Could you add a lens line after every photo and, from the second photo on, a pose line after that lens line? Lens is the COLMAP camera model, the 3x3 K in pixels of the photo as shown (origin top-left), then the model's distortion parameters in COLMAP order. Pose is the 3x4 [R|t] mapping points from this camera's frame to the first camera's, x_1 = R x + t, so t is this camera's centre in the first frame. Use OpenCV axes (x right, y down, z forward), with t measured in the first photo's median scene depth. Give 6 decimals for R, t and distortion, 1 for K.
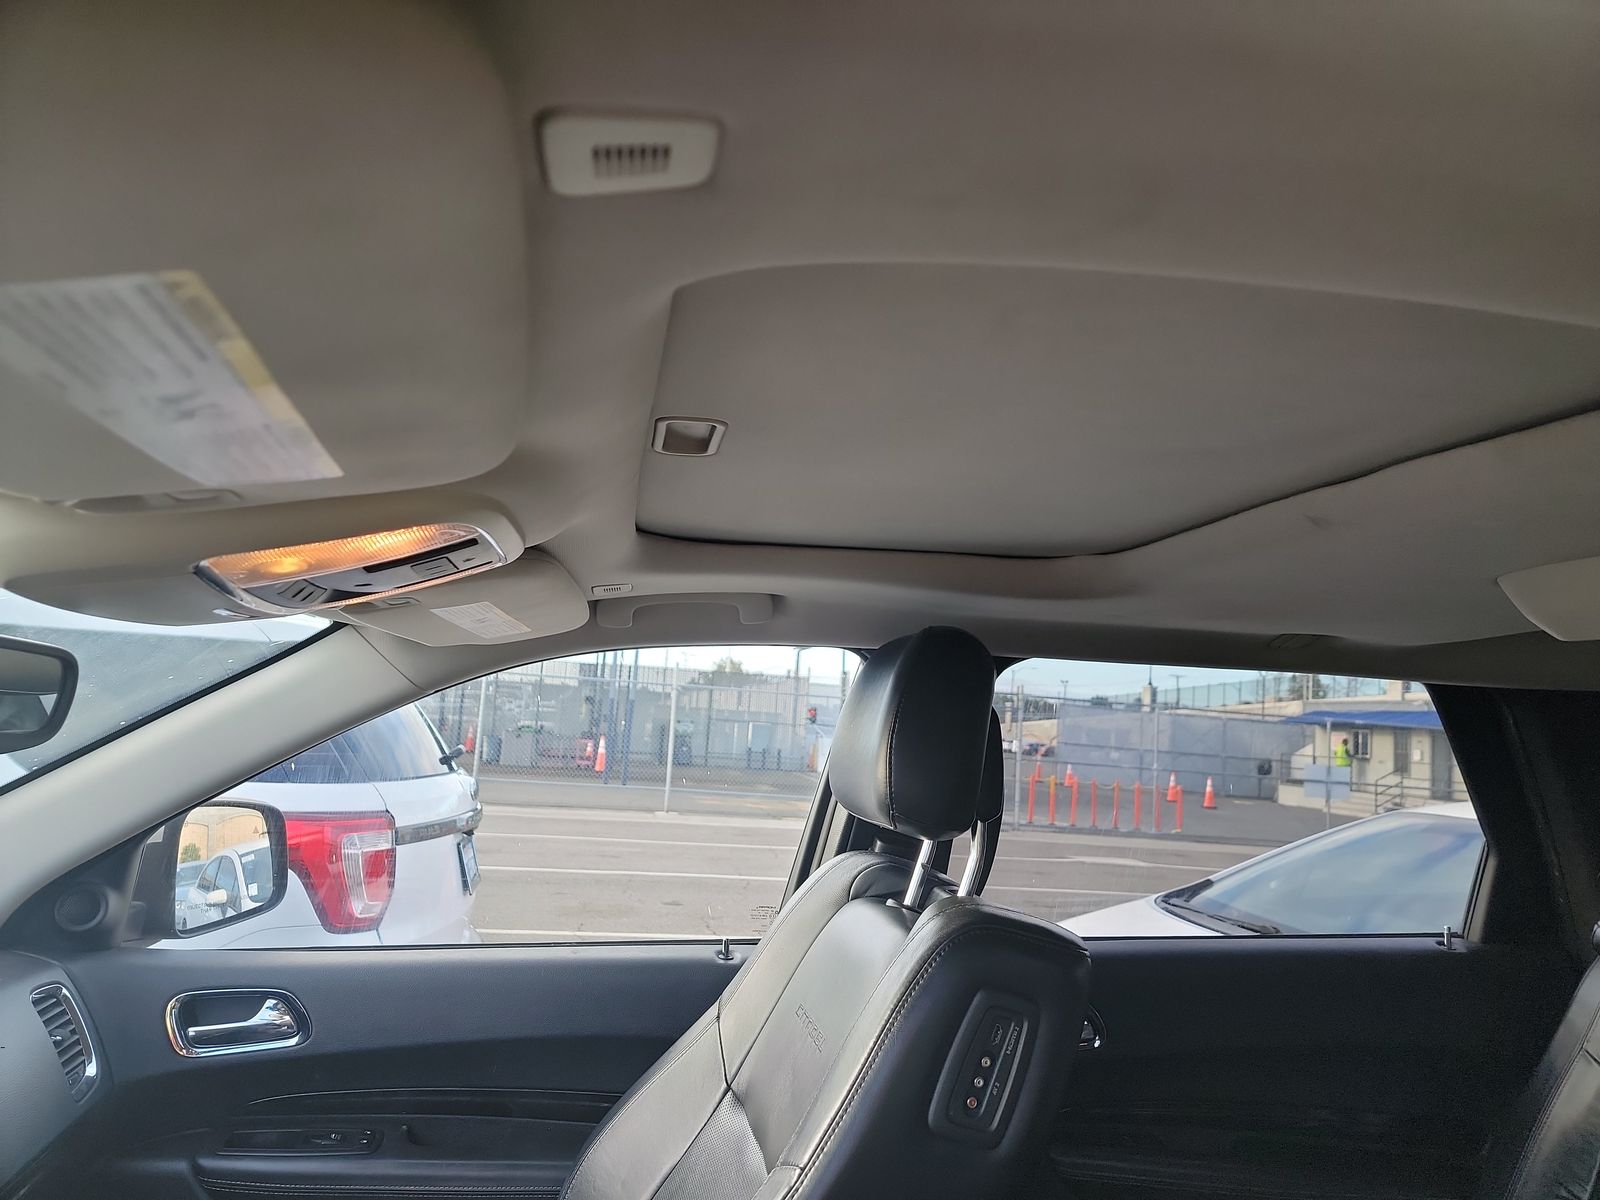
lens RADIAL K [[1124.9, 0, 814.0], [0, 1124.9, 602.9], [0, 0, 1]] dist [0.066132, -0.053890]
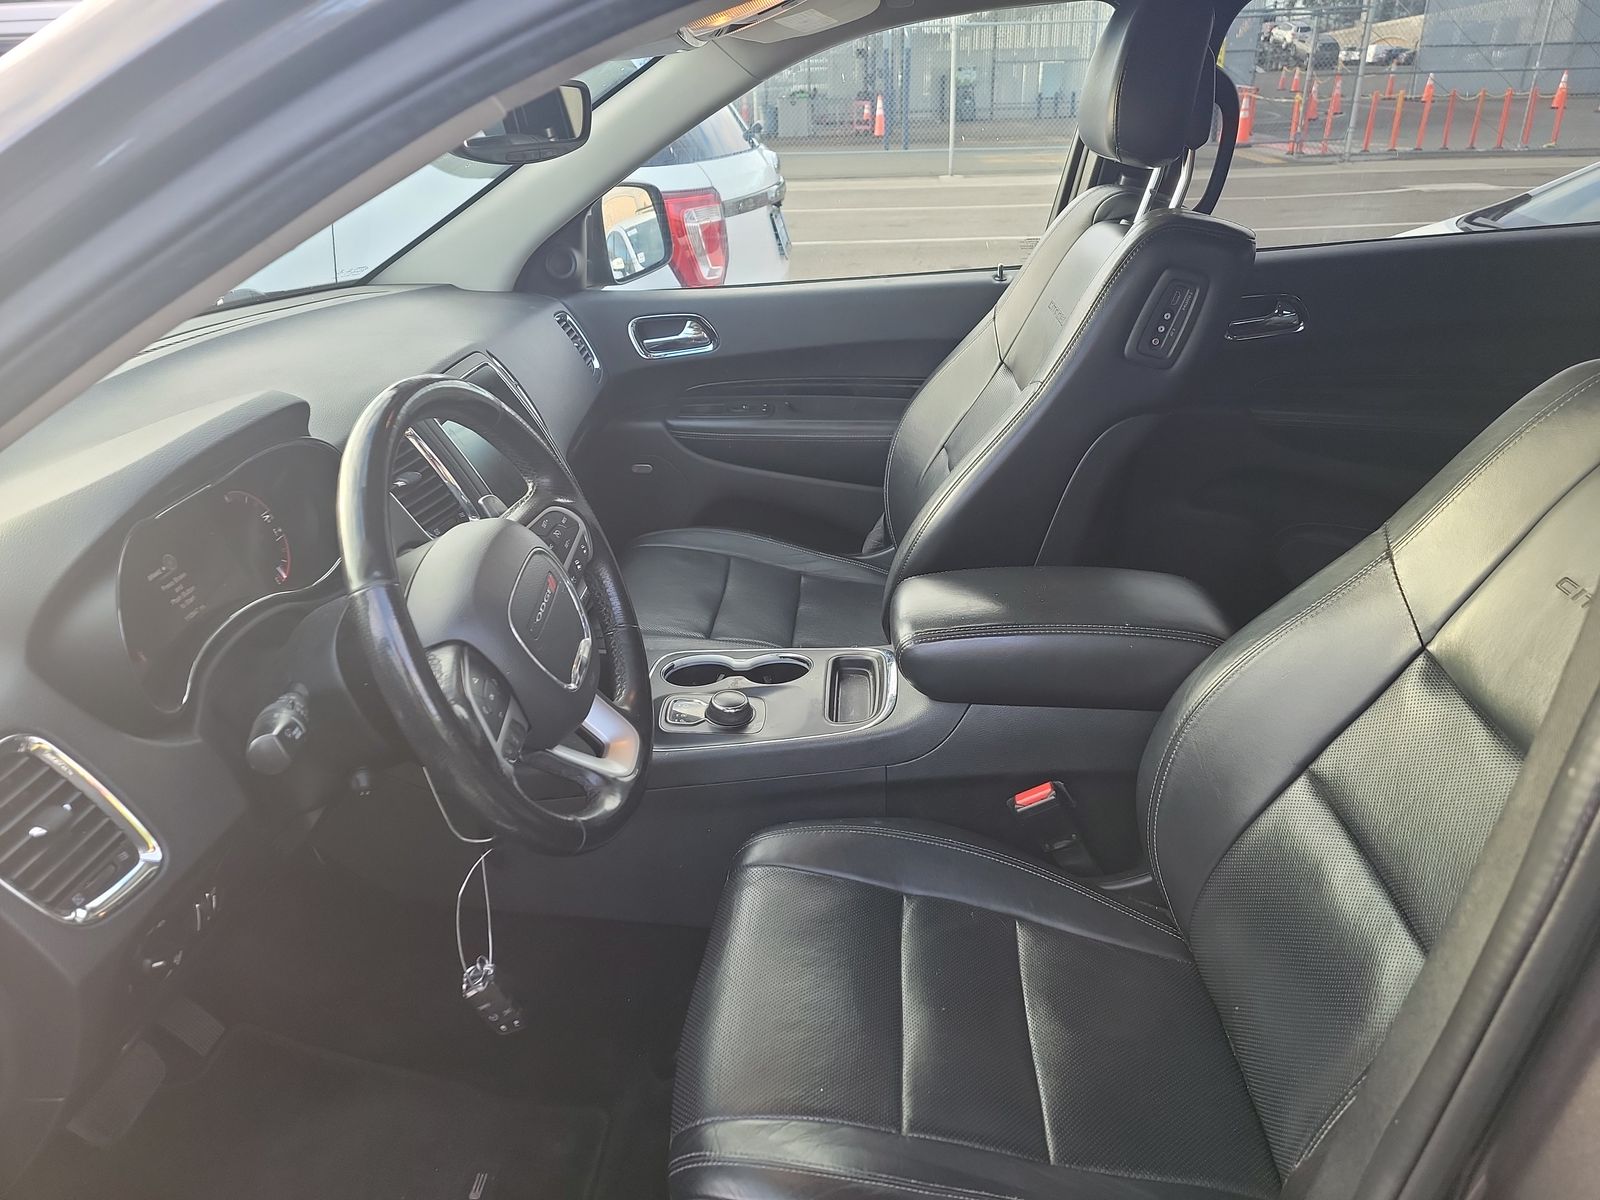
lens RADIAL K [[1124.9, 0, 800.3], [0, 1124.9, 610.4], [0, 0, 1]] dist [0.066132, -0.053890]
pose [[0.965771, 0.019463, -0.258665, 0.025039], [0.118291, 0.854415, 0.505948, -0.028598], [0.230854, -0.519227, 0.822867, -0.185789]]
